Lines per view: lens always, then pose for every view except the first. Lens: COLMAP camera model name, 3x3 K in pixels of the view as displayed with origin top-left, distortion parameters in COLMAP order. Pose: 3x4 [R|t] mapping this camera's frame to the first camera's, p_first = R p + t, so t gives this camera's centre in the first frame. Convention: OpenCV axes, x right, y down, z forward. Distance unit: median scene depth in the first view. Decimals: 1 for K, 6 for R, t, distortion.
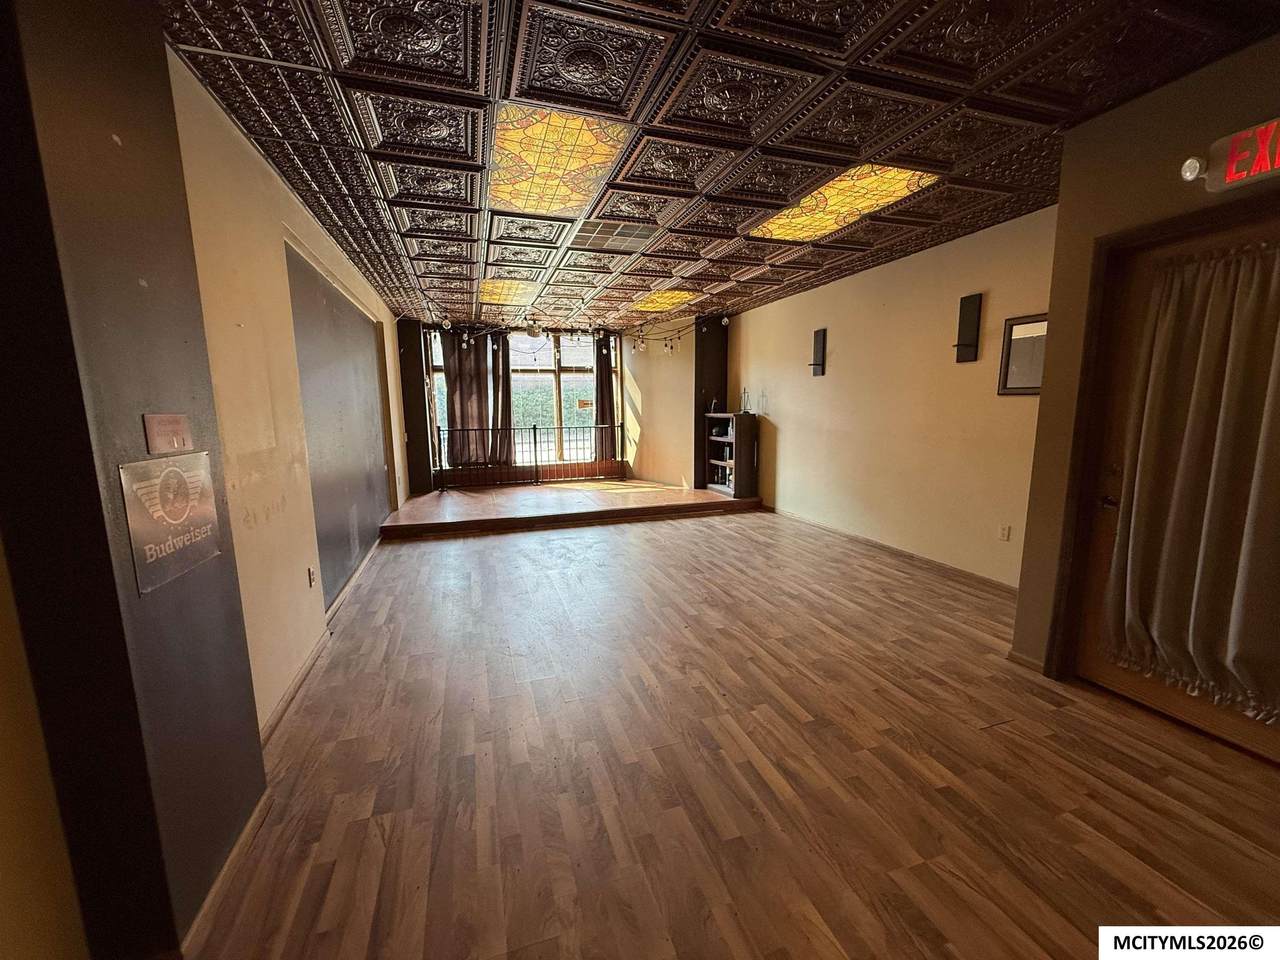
lens RADIAL K [[513.8, 0, 640.4], [0, 513.8, 480.0], [0, 0, 1]] dist [0.000707, -0.000352]
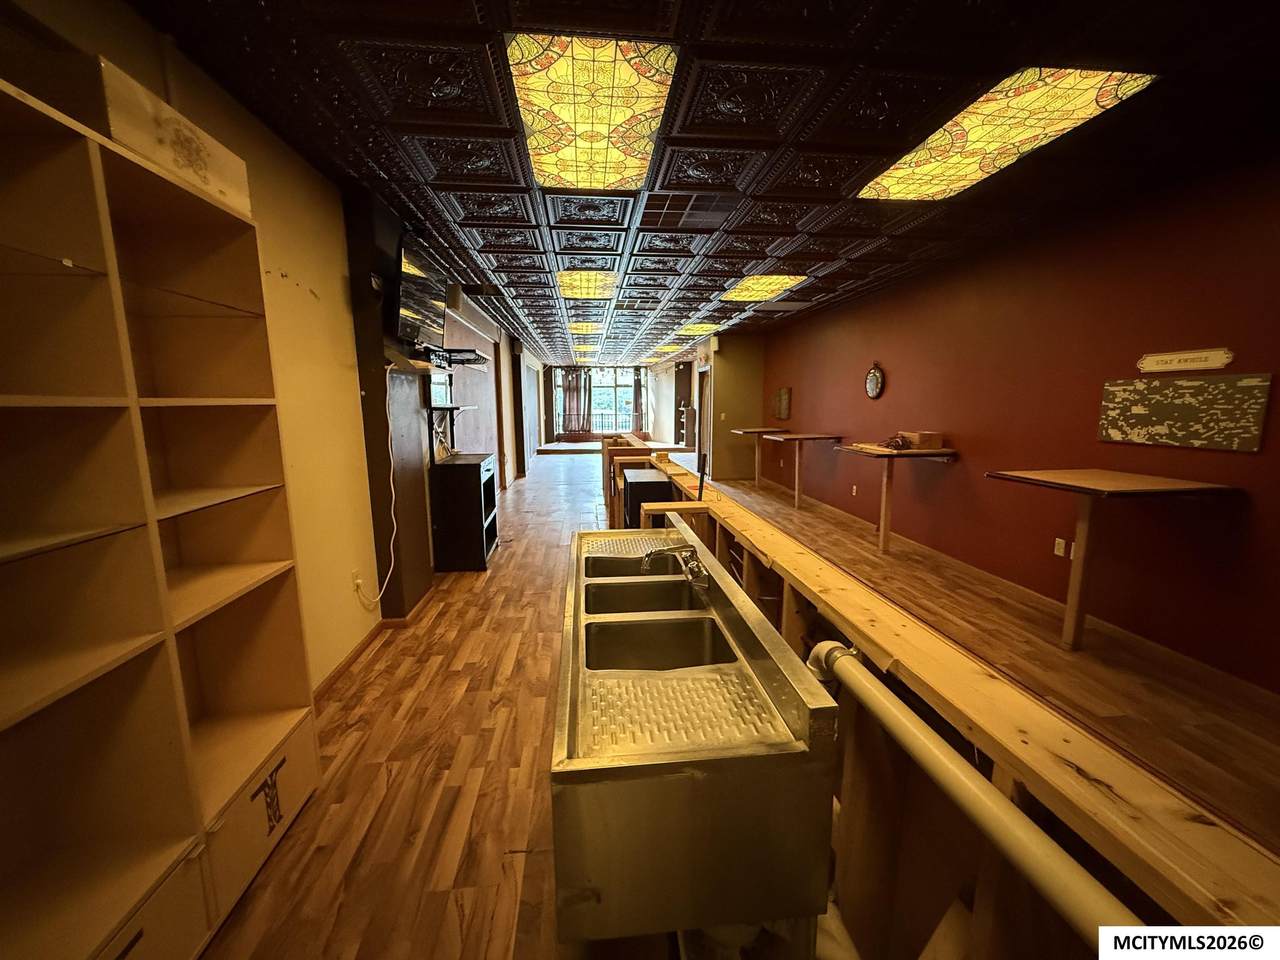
lens RADIAL K [[513.8, 0, 638.6], [0, 513.8, 485.7], [0, 0, 1]] dist [0.000707, -0.000352]
pose [[0.976218, 0.040695, -0.212939, 0.074225], [-0.036424, 0.999049, 0.023947, -0.041167], [0.213711, -0.015622, 0.976772, 0.158761]]
